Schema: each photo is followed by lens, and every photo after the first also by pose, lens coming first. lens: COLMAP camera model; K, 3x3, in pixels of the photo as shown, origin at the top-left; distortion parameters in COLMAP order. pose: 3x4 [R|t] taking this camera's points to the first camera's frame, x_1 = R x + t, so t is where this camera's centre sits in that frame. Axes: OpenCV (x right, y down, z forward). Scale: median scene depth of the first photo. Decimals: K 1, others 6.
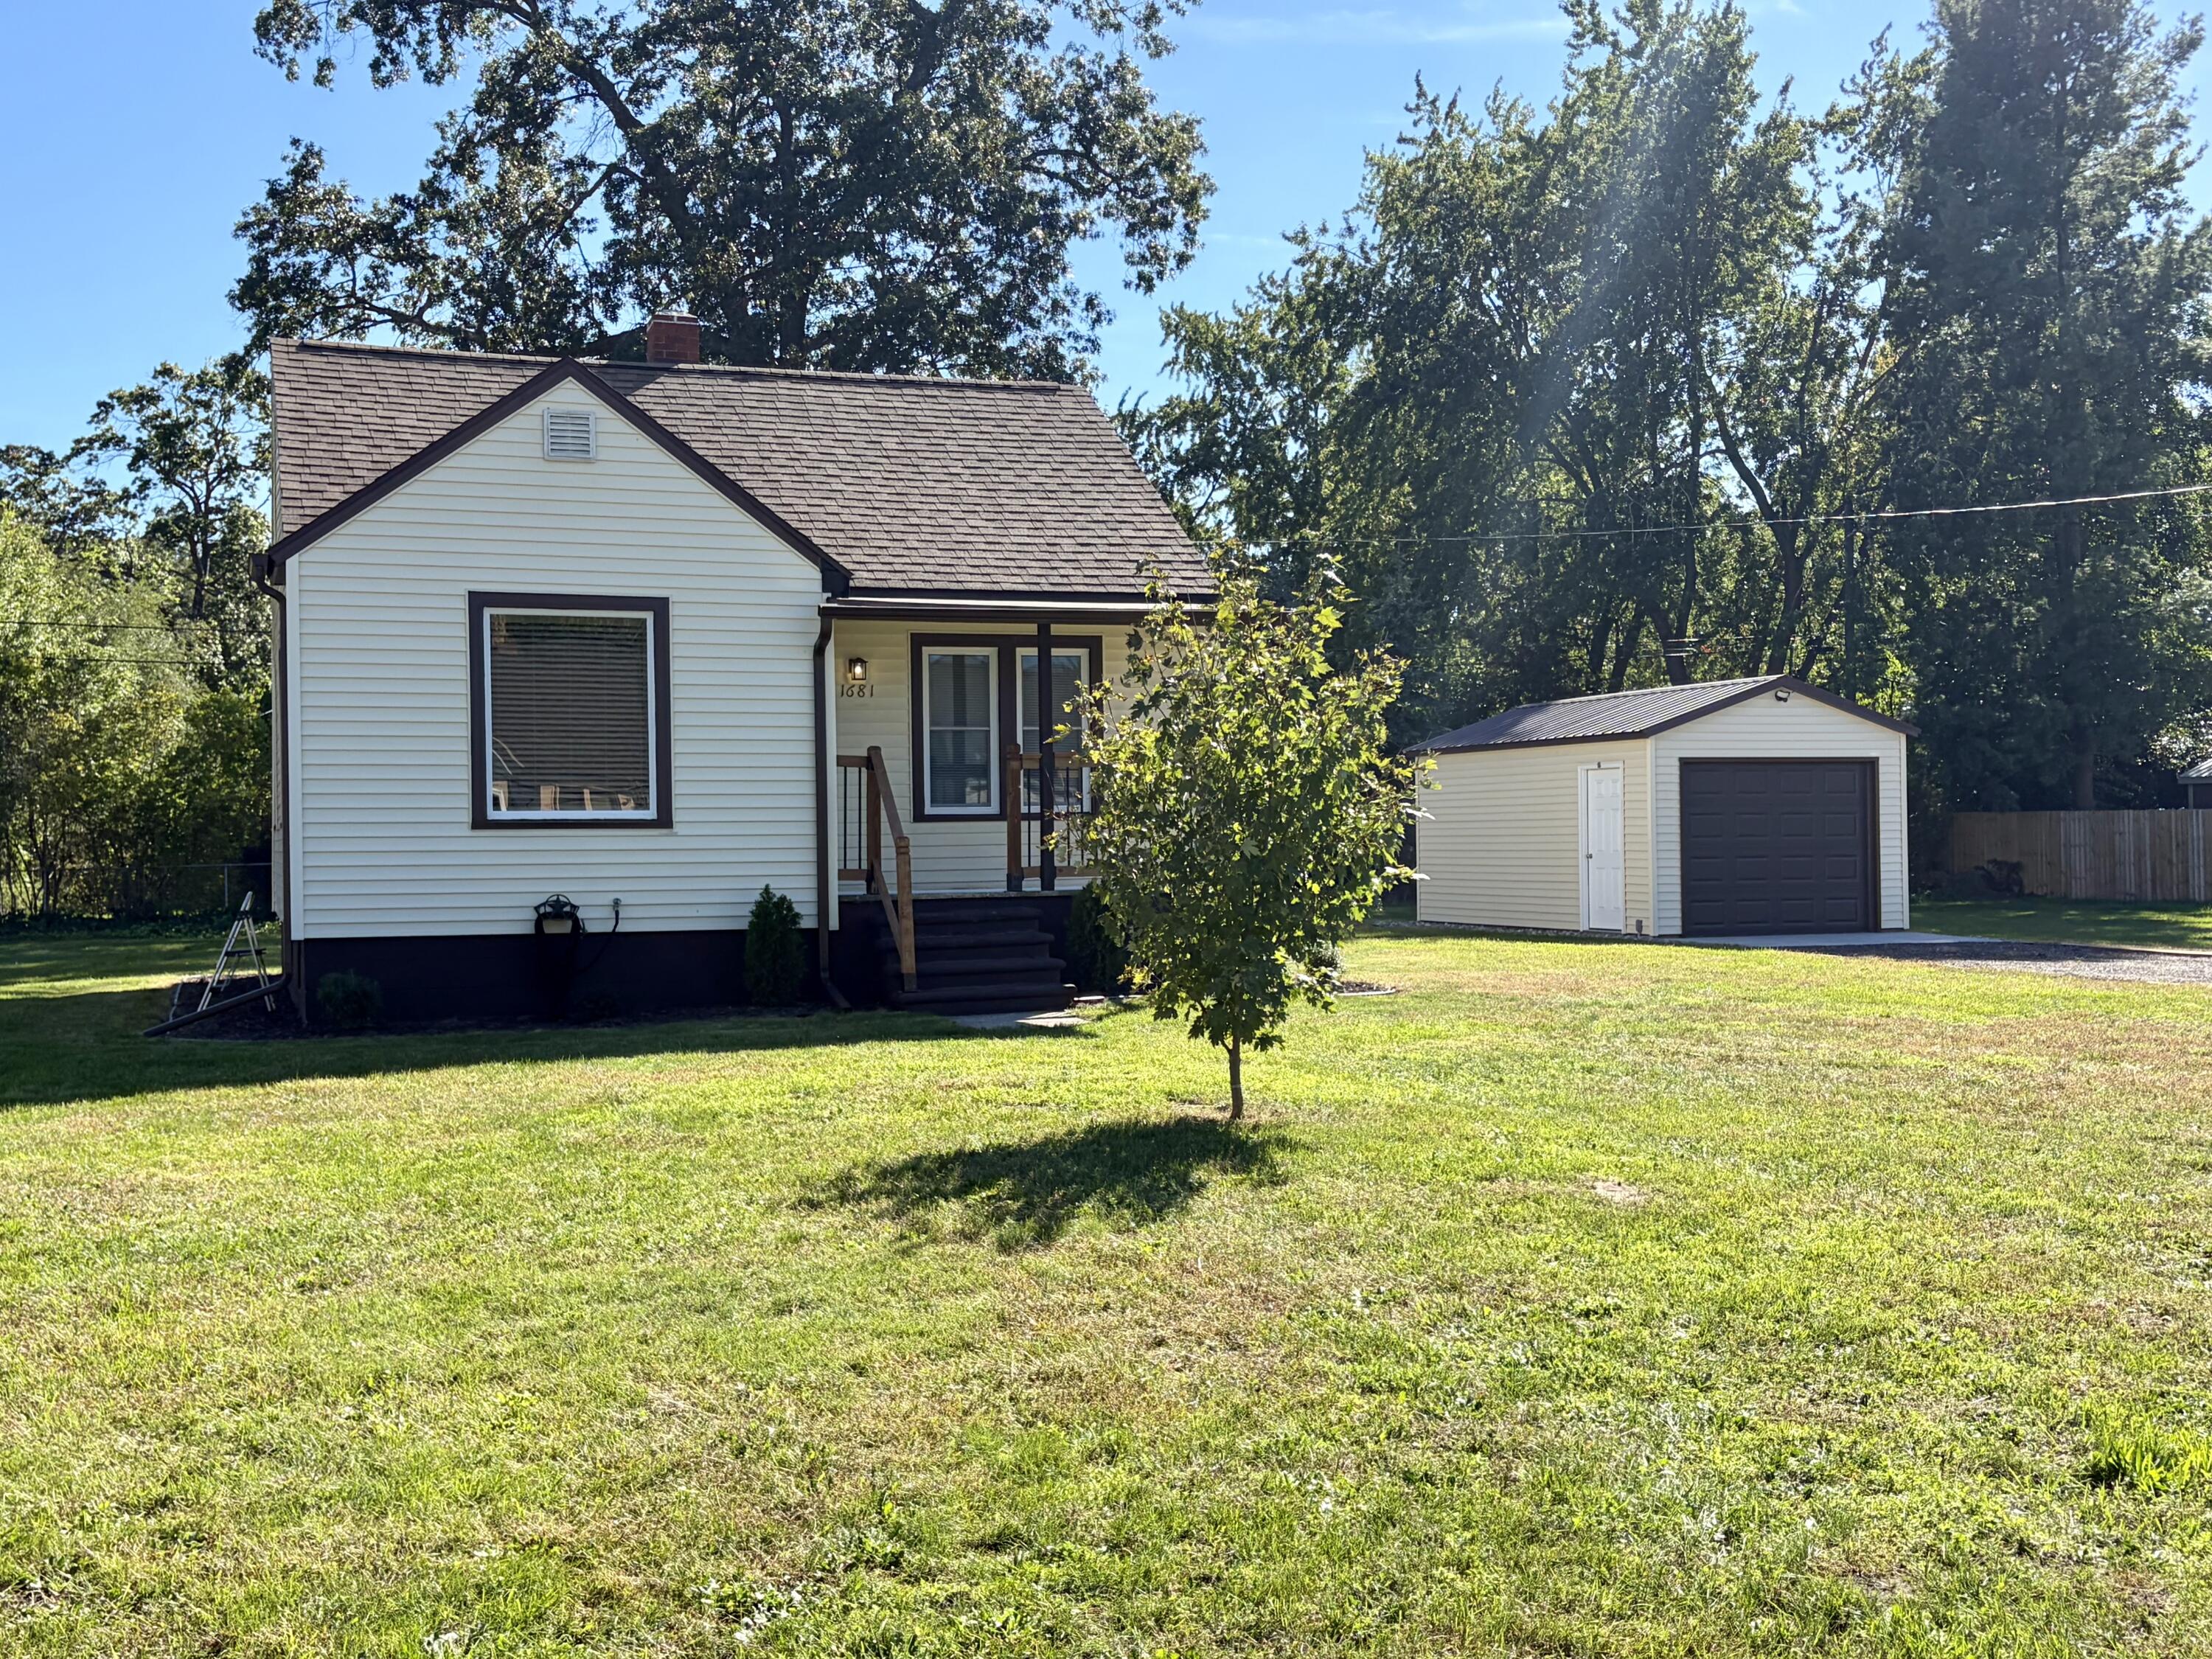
lens RADIAL K [[2369.5, 0, 1106.0], [0, 2369.5, 829.5], [0, 0, 1]] dist [-0.283920, -0.023994]
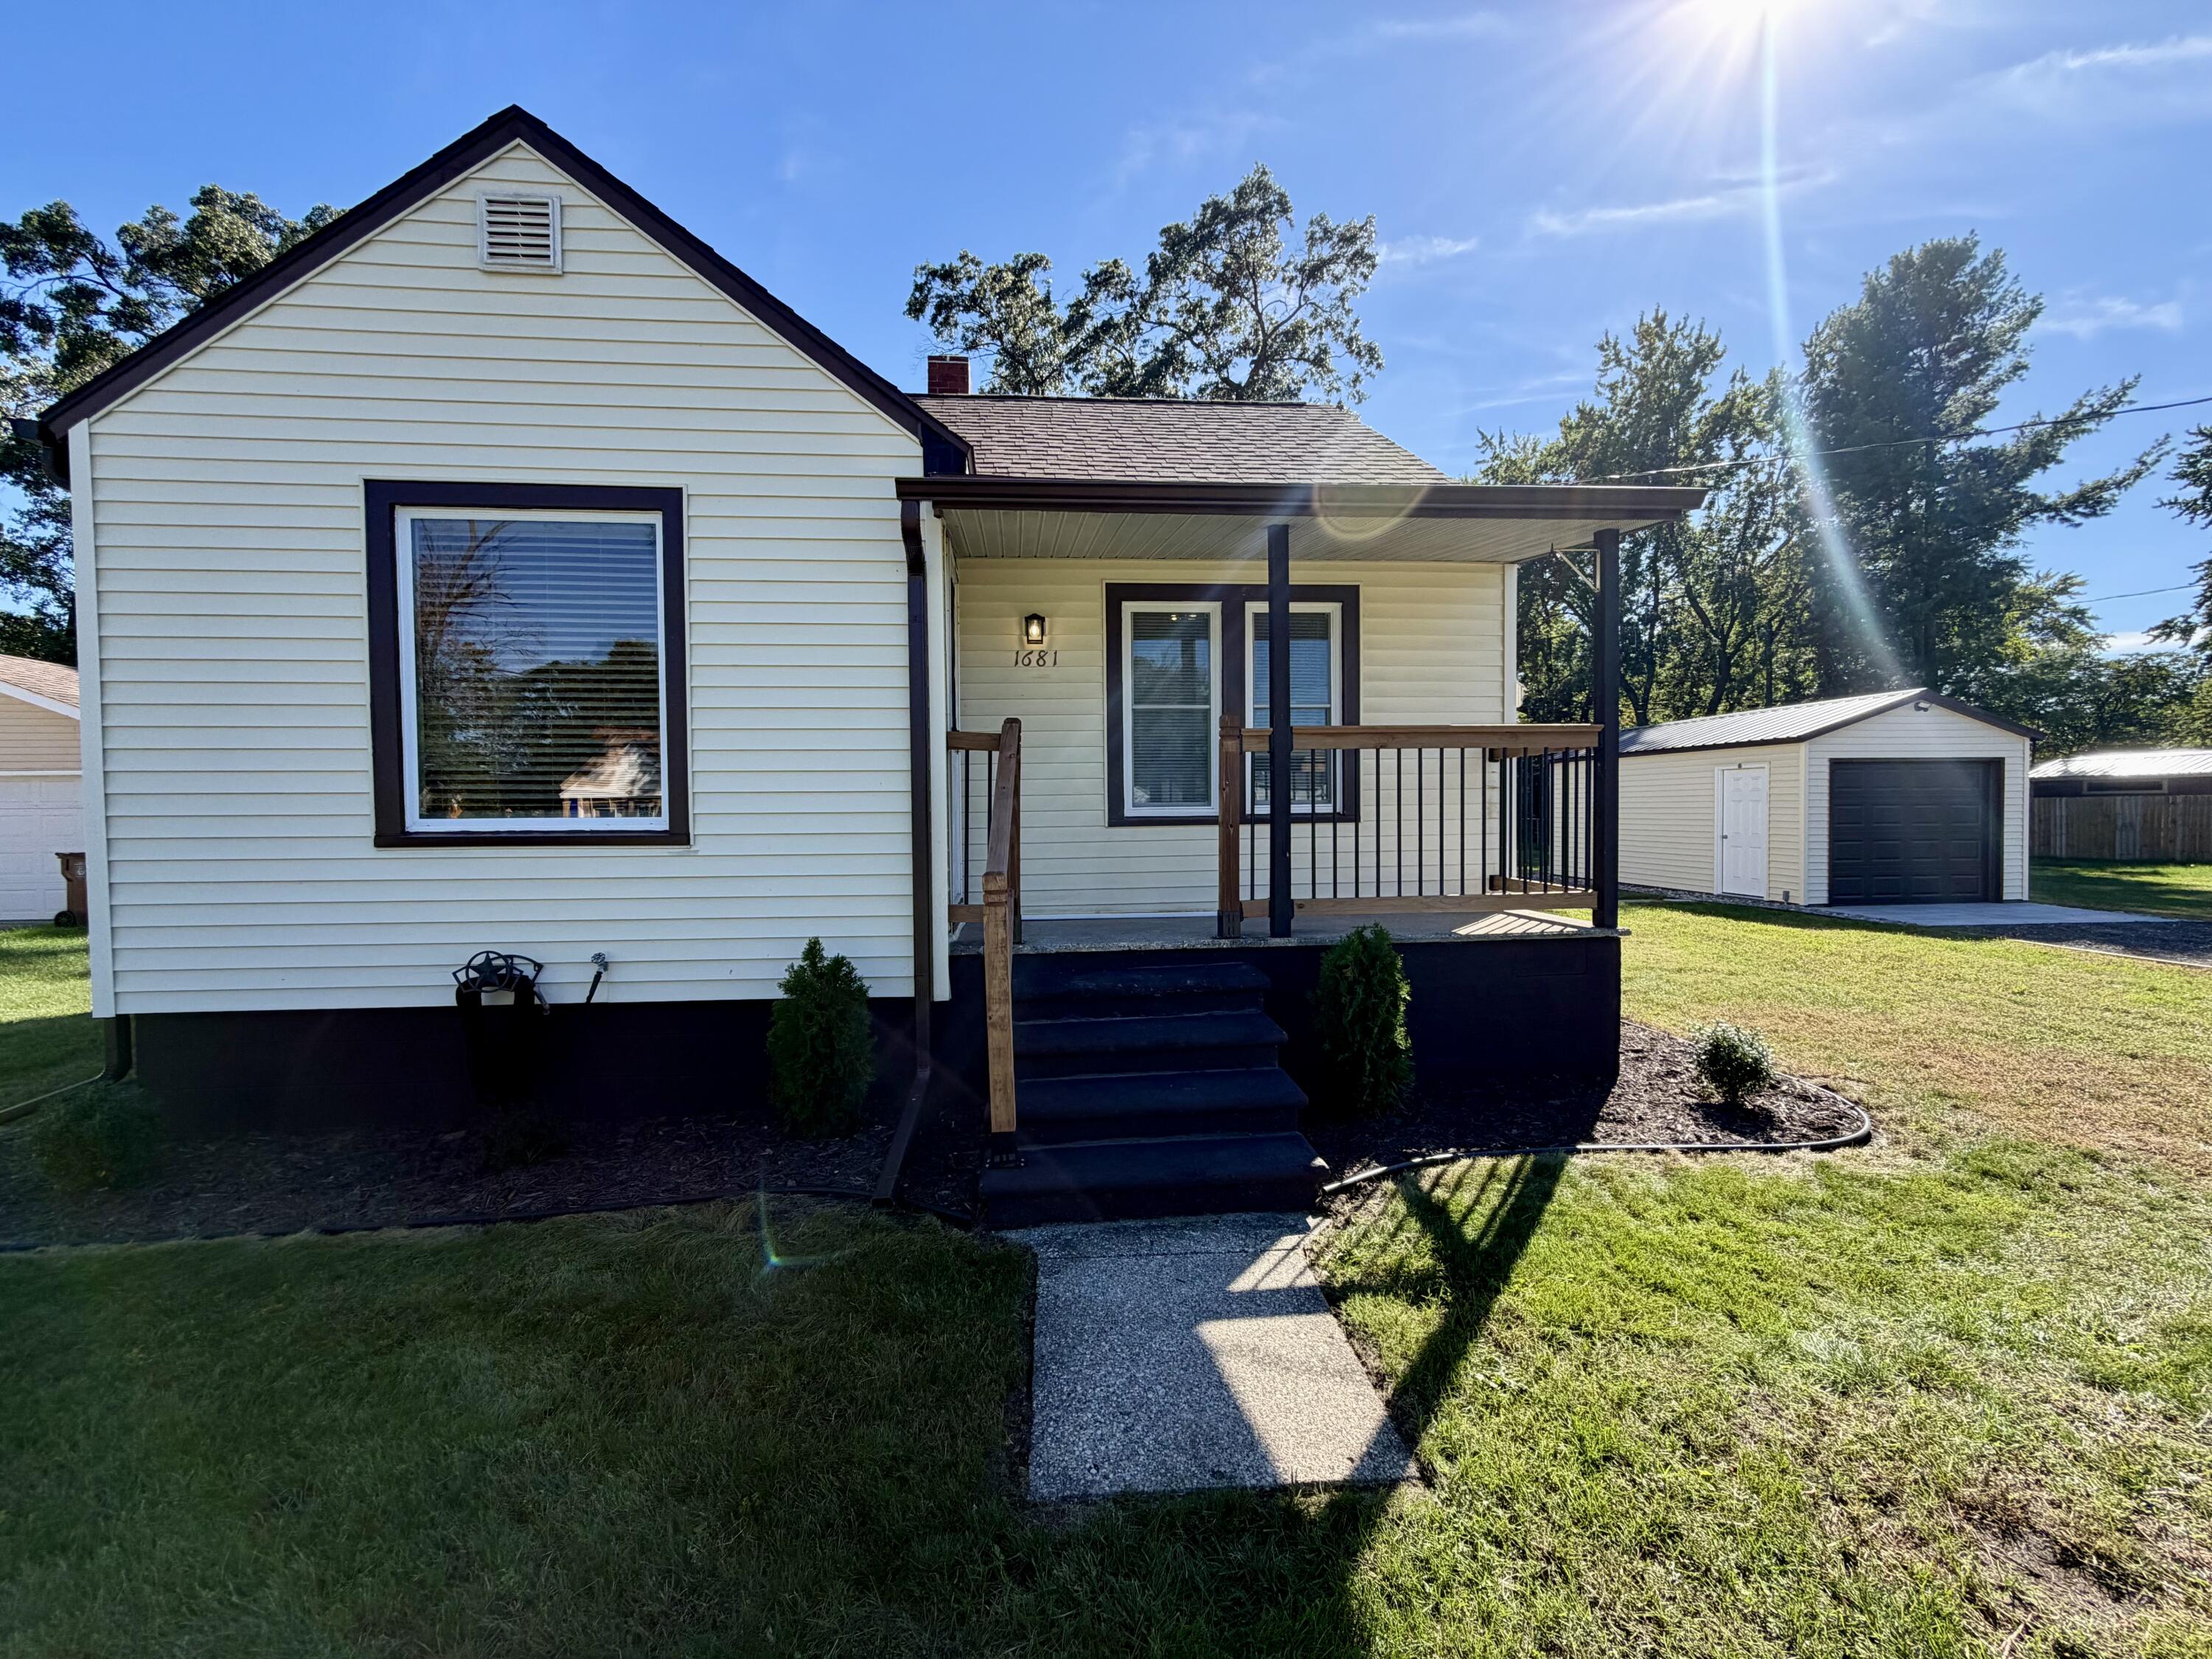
lens RADIAL K [[878.9, 0, 1106.0], [0, 878.9, 829.5], [0, 0, 1]] dist [-0.001701, -0.000257]
pose [[0.970441, 0.006318, -0.241257, -0.013322], [0.000492, 0.999603, 0.028155, -0.011095], [0.241339, -0.027441, 0.970053, 0.757341]]
